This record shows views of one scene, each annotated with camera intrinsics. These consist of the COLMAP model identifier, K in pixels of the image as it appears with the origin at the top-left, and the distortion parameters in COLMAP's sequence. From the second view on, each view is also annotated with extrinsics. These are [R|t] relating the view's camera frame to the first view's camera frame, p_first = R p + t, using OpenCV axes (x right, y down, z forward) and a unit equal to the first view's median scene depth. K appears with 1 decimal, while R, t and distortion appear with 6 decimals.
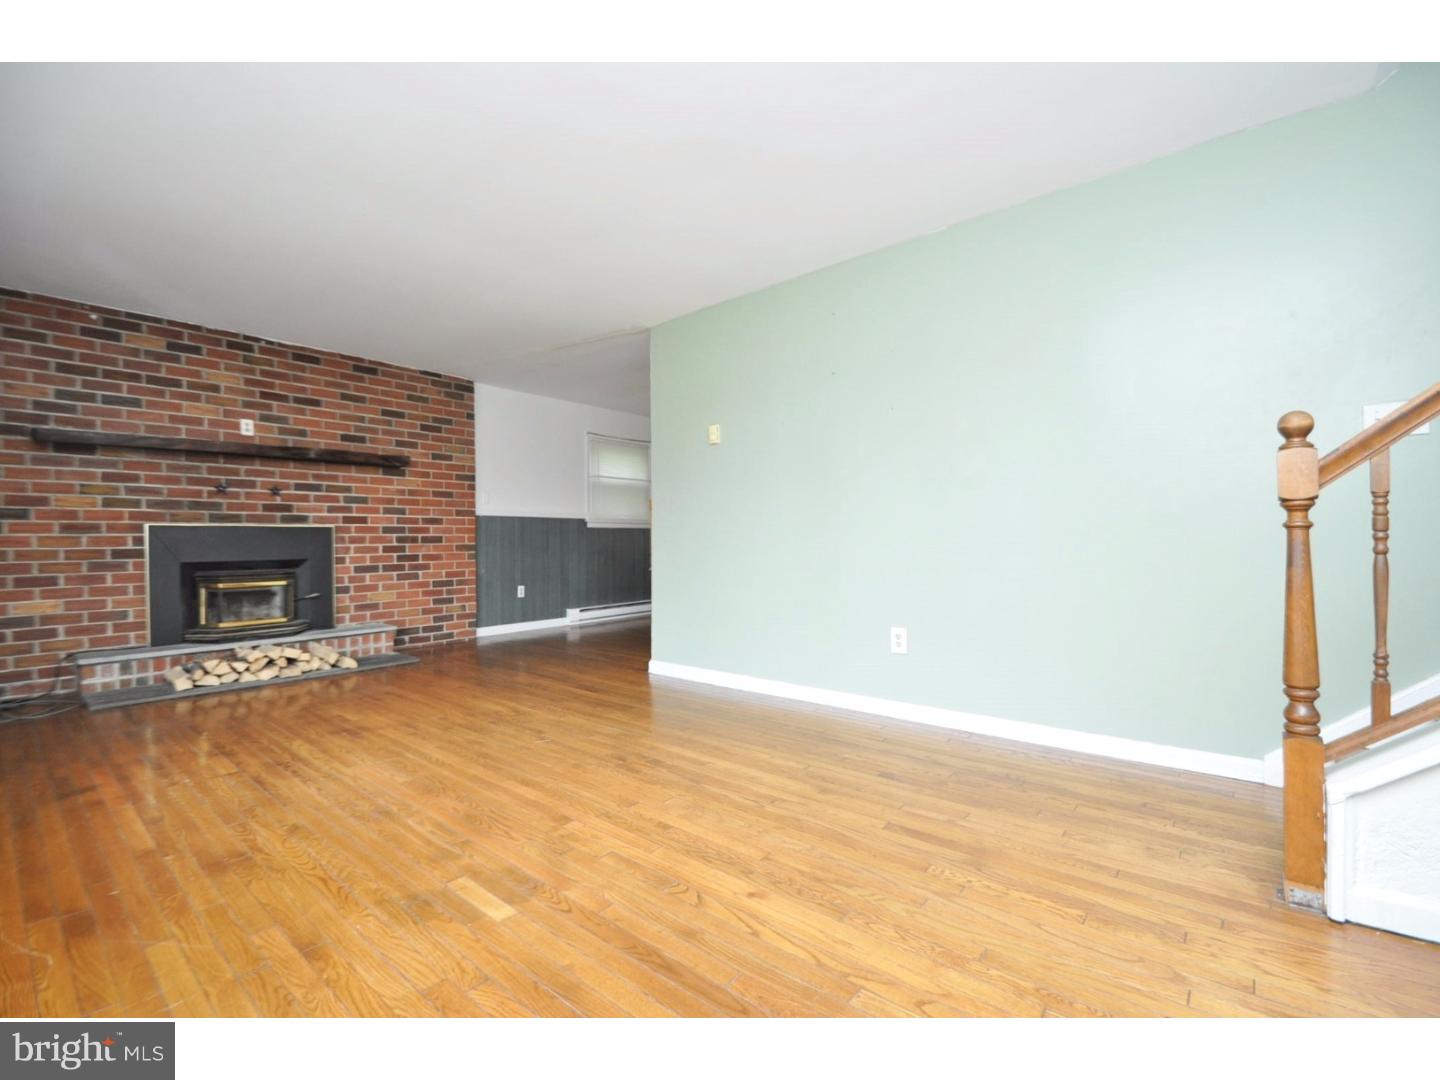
lens RADIAL K [[630.2, 0, 721.9], [0, 630.2, 538.3], [0, 0, 1]] dist [-0.001864, -0.002179]
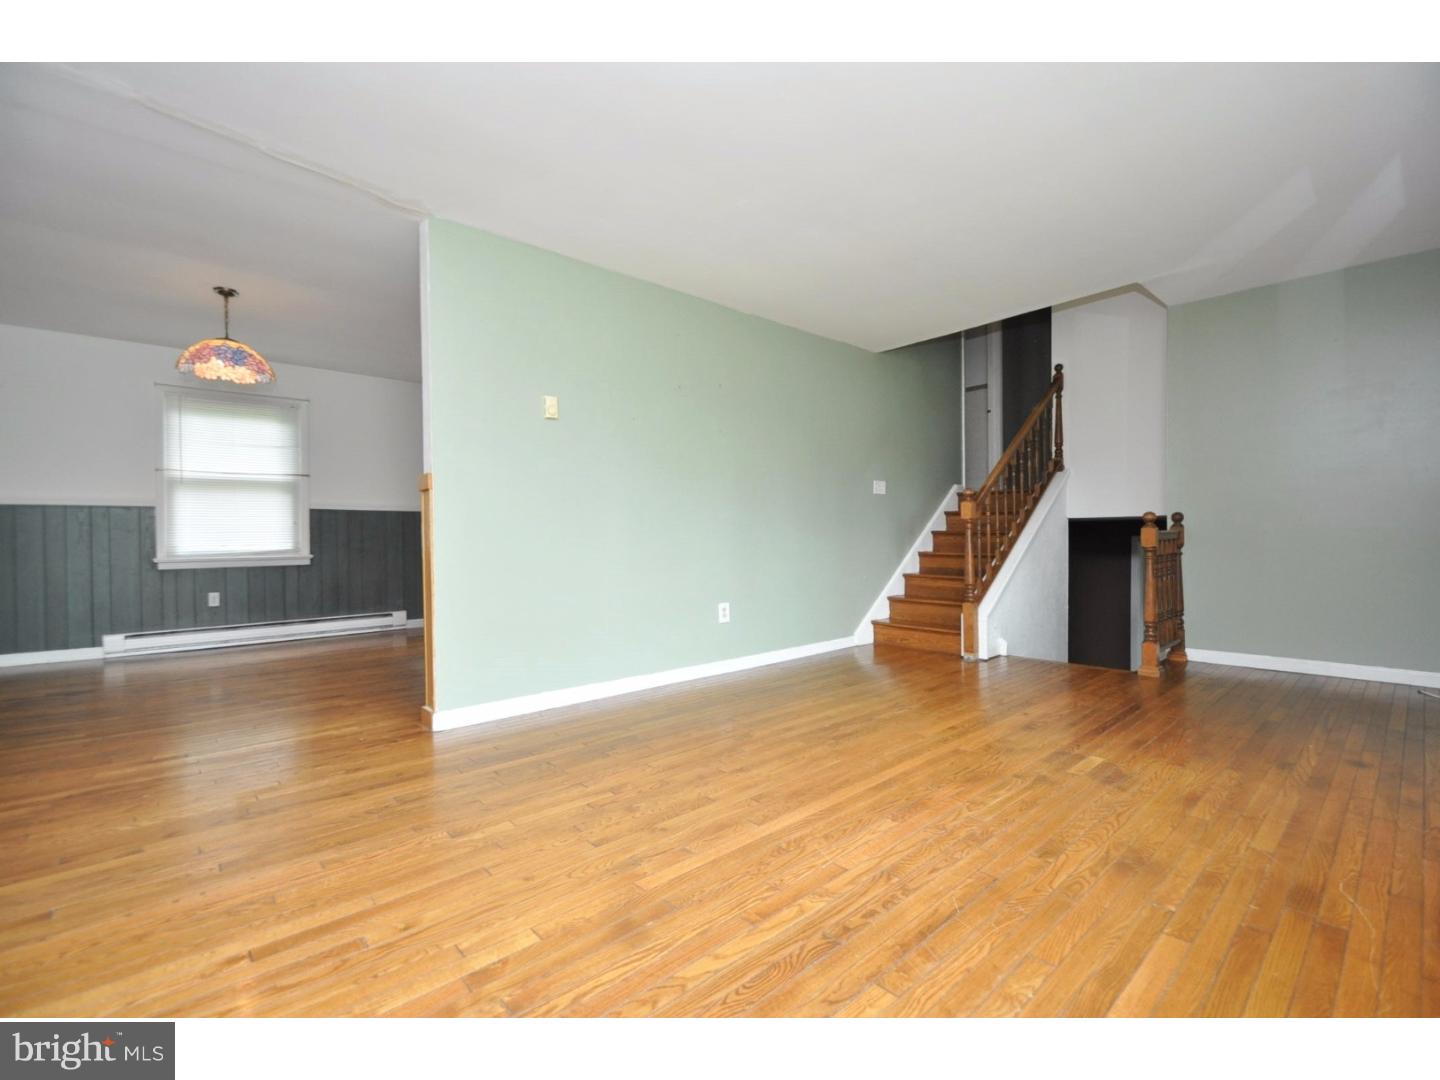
lens RADIAL K [[630.2, 0, 716.4], [0, 630.2, 545.0], [0, 0, 1]] dist [-0.001864, -0.002179]
pose [[0.153056, -0.004048, 0.988209, -1.330081], [0.004427, 0.999984, 0.003411, 0.025434], [-0.988208, 0.003853, 0.153072, 1.091406]]
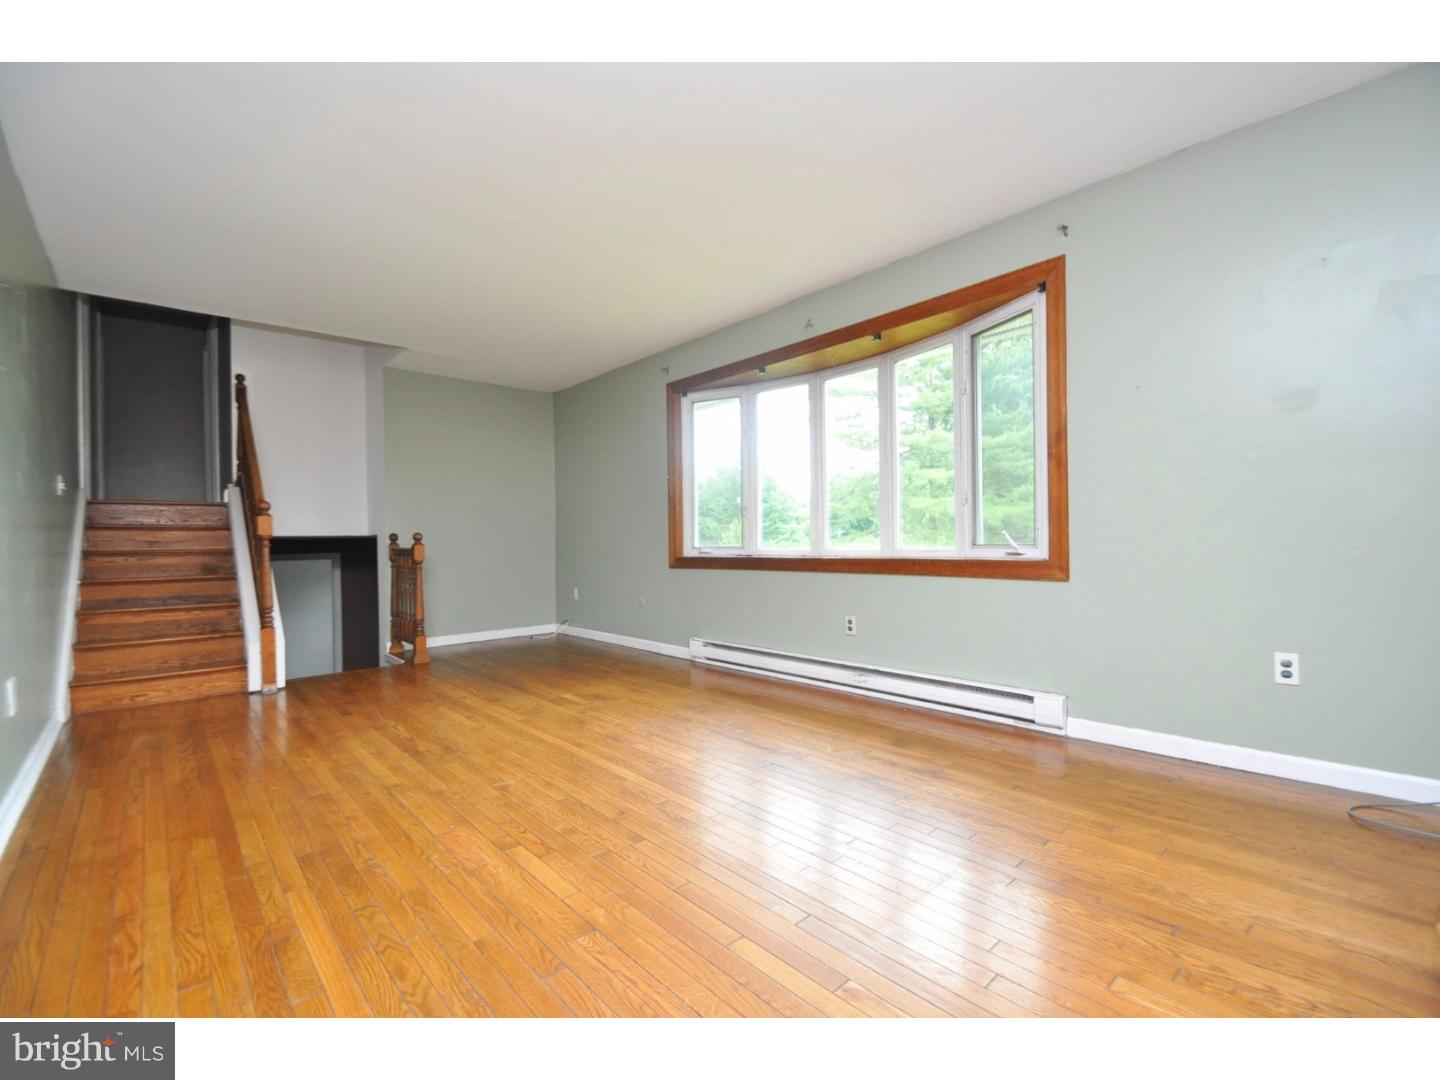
lens RADIAL K [[630.2, 0, 730.7], [0, 630.2, 544.5], [0, 0, 1]] dist [-0.001864, -0.002179]
pose [[-0.992330, 0.027738, 0.120464, -0.823183], [0.028101, 0.999604, 0.001316, 0.014225], [-0.120380, 0.004691, -0.992717, 2.136744]]
